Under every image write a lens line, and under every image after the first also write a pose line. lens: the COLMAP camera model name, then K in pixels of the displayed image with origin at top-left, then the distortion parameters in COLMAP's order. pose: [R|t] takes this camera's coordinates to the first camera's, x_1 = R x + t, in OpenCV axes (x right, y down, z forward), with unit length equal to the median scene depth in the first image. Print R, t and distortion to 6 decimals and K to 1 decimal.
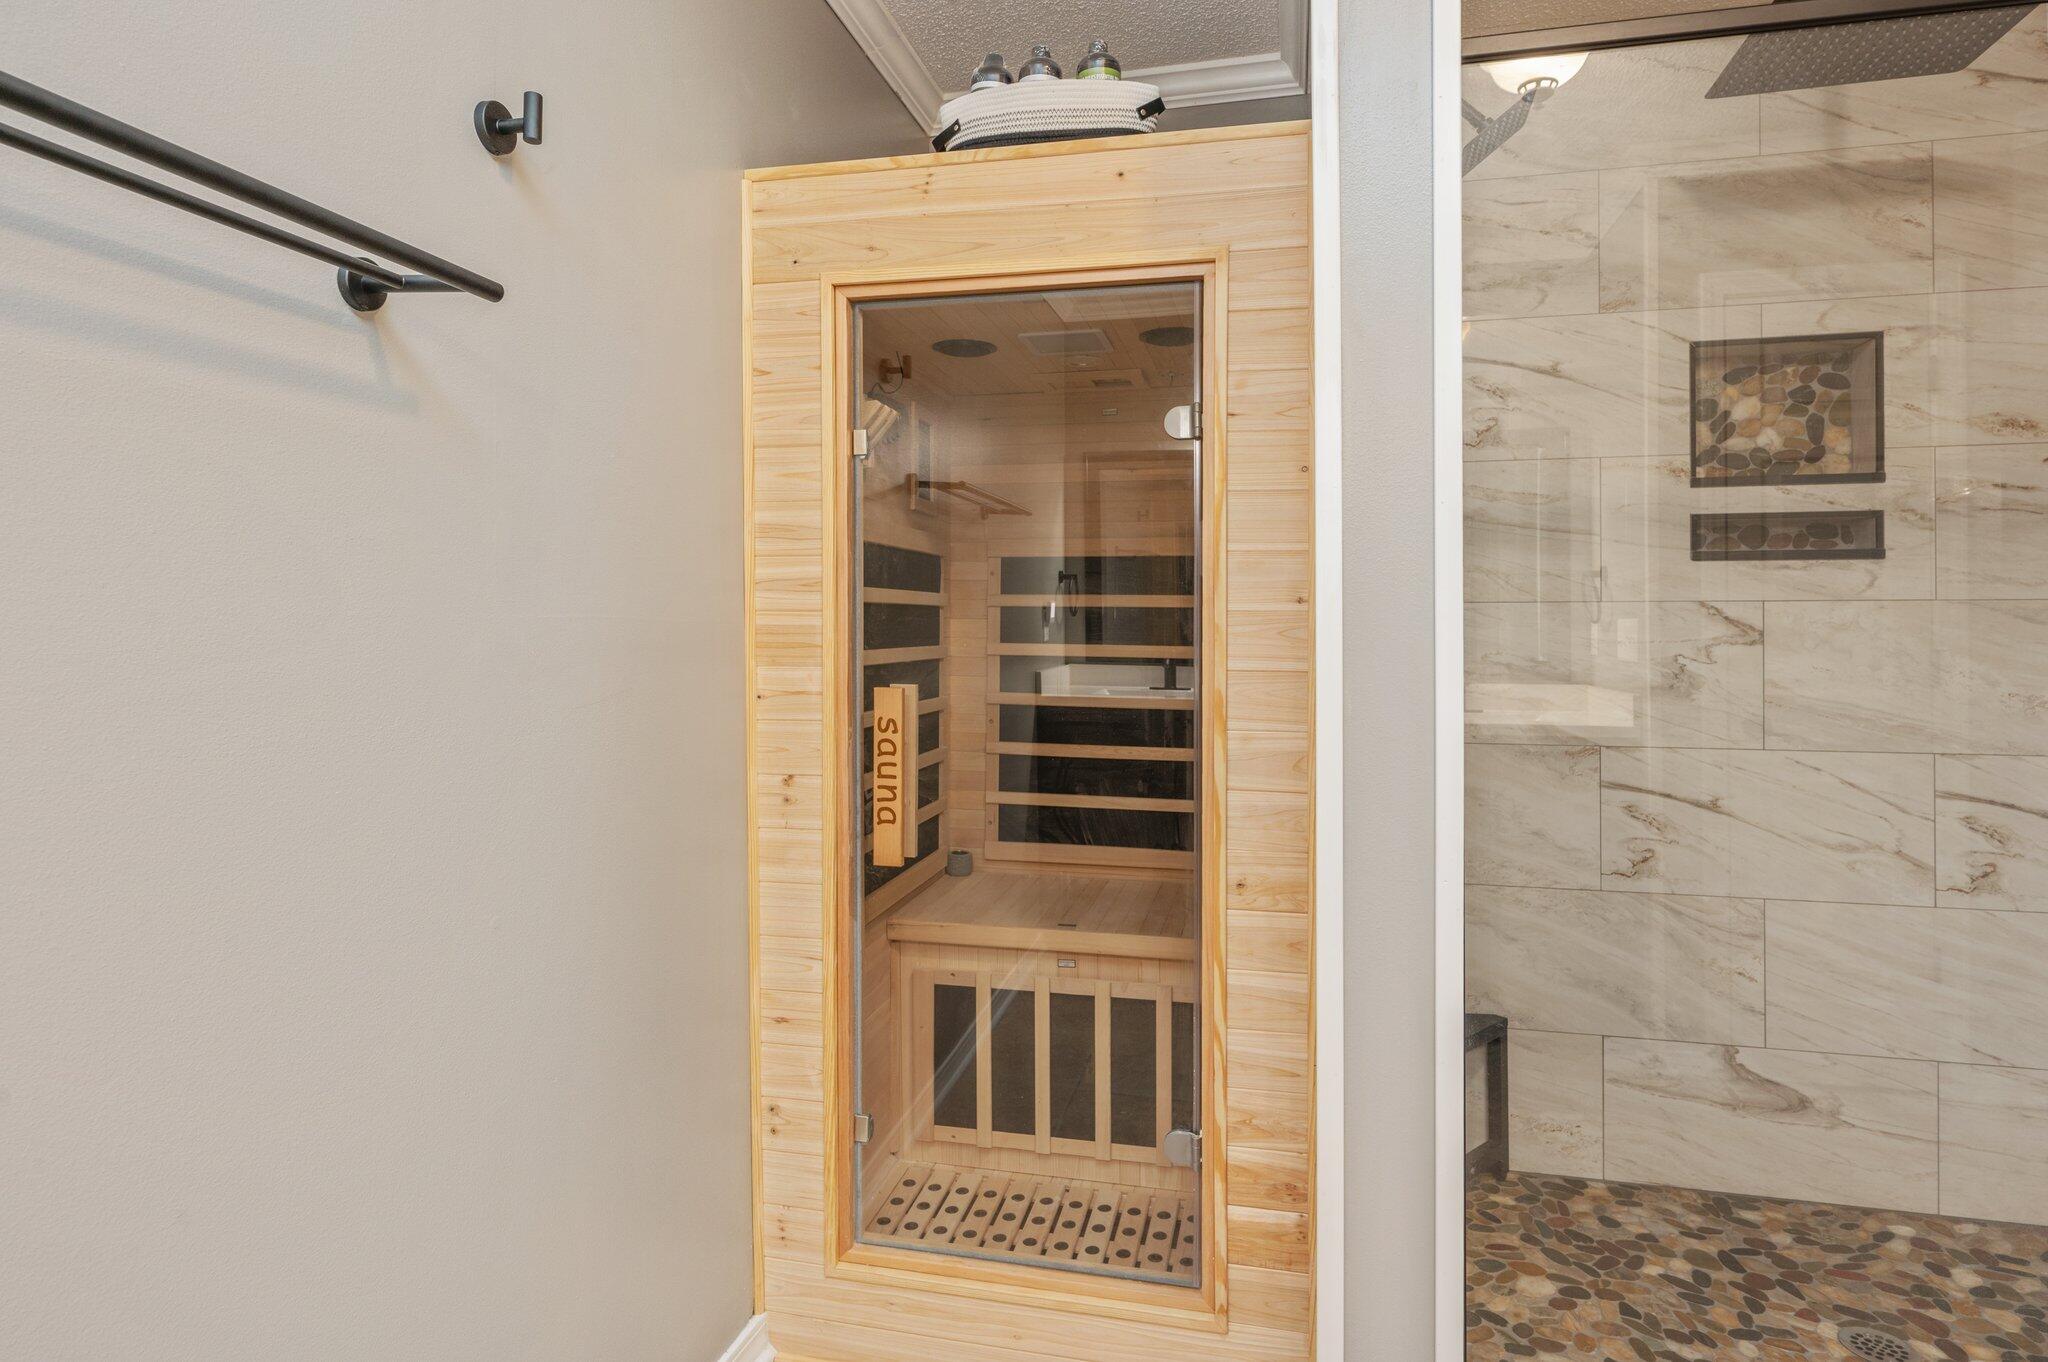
lens RADIAL K [[1118.5, 0, 1026.1], [0, 1118.5, 635.9], [0, 0, 1]] dist [-0.001857, 0.000106]
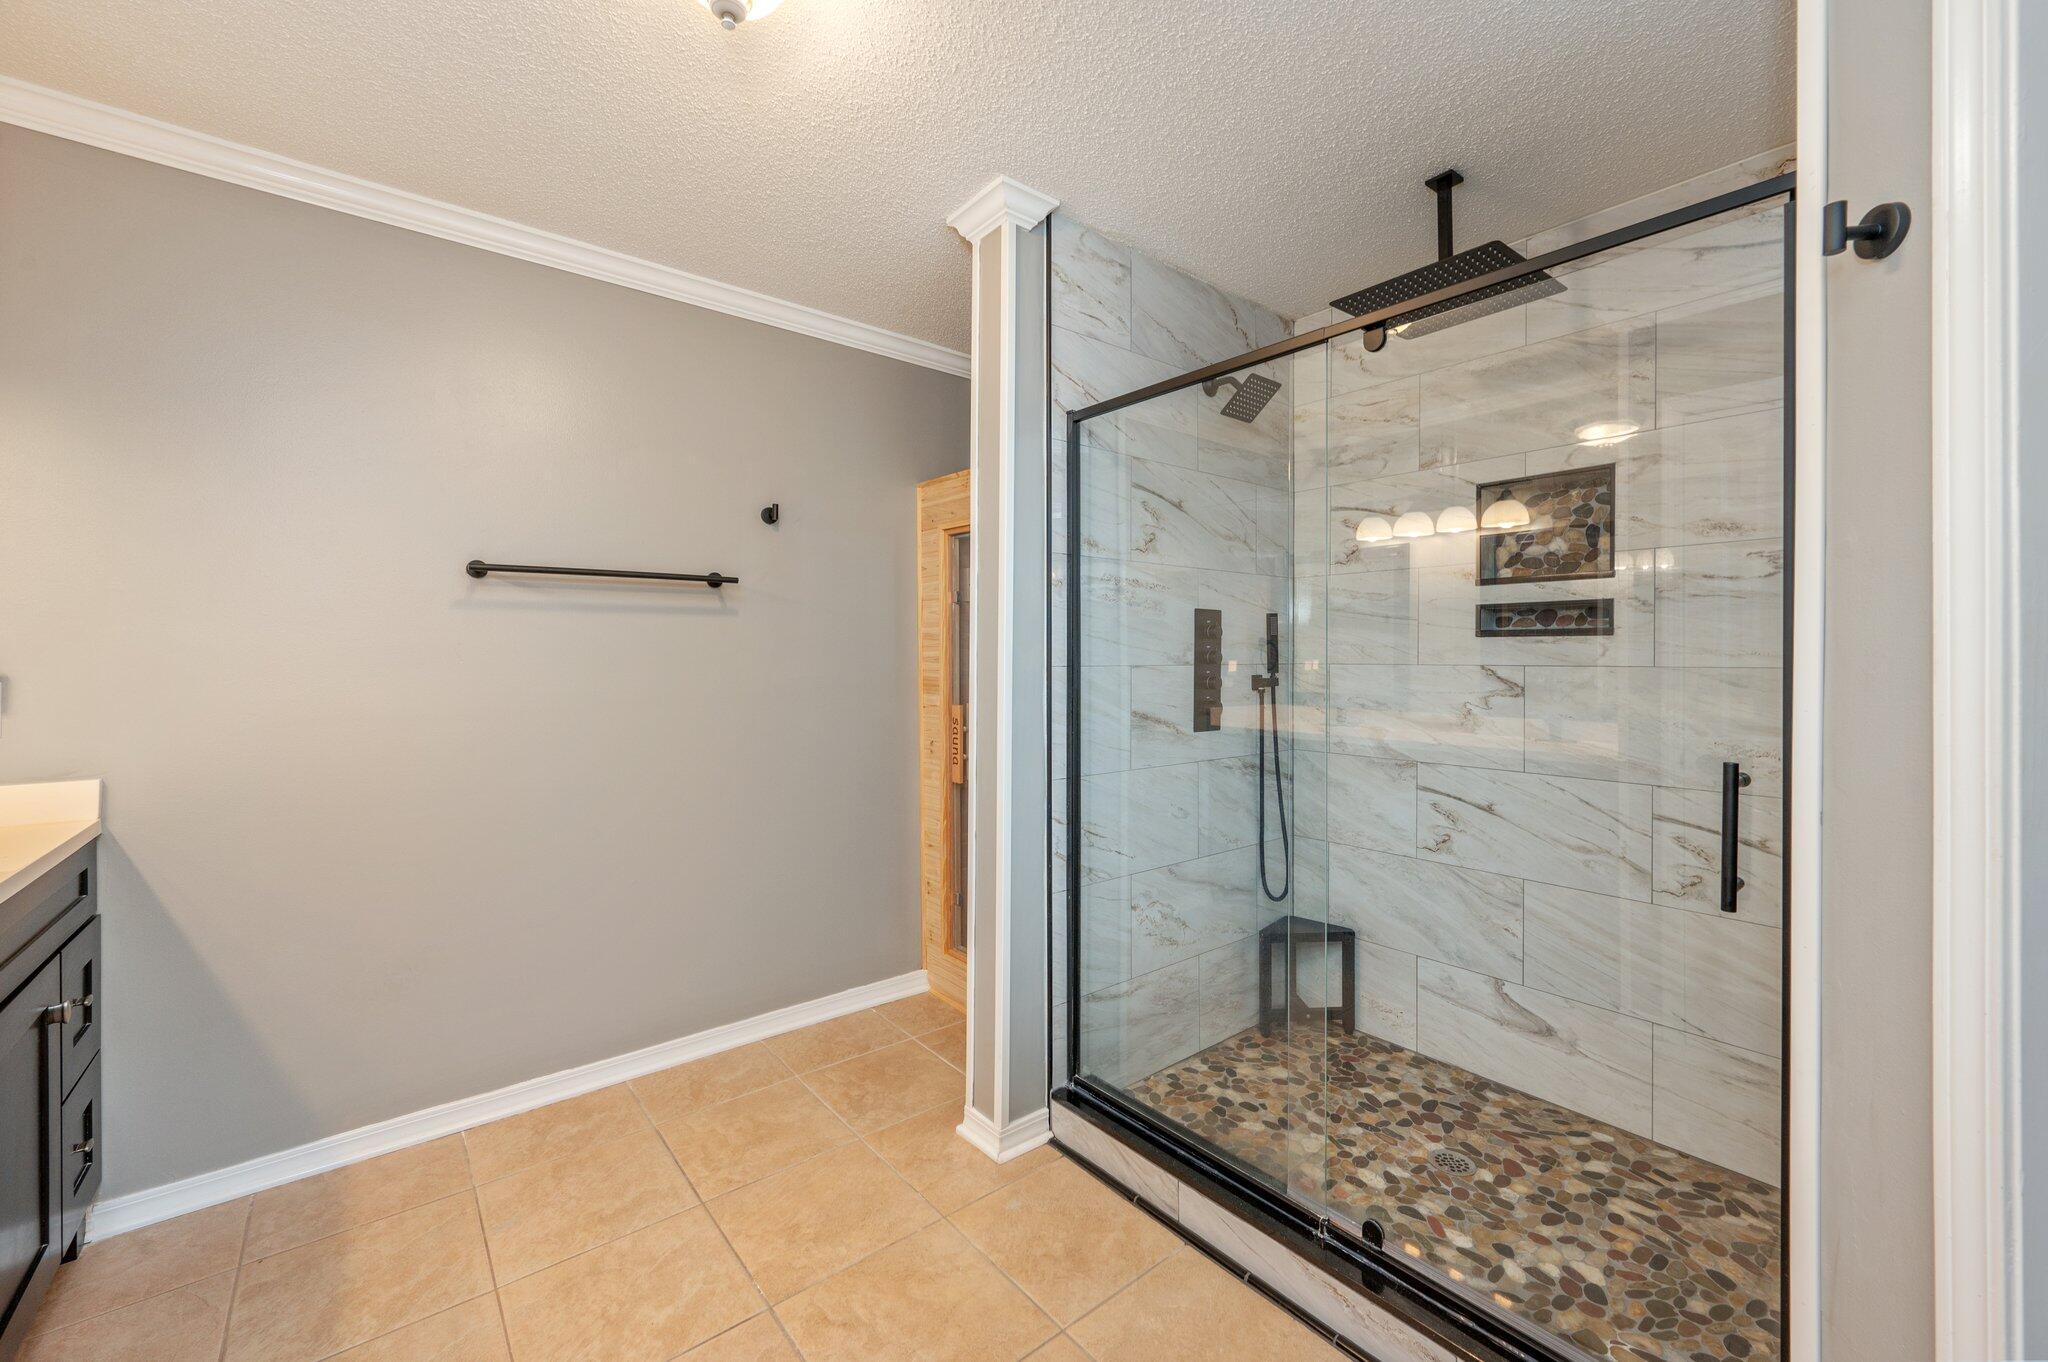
lens RADIAL K [[815.7, 0, 1027.6], [0, 815.7, 666.7], [0, 0, 1]] dist [-0.002842, 0.000380]
pose [[0.795626, 0.008159, -0.605733, 0.795612], [-0.004209, 0.999960, 0.007940, -0.036235], [0.605774, -0.003768, 0.795628, -0.187888]]
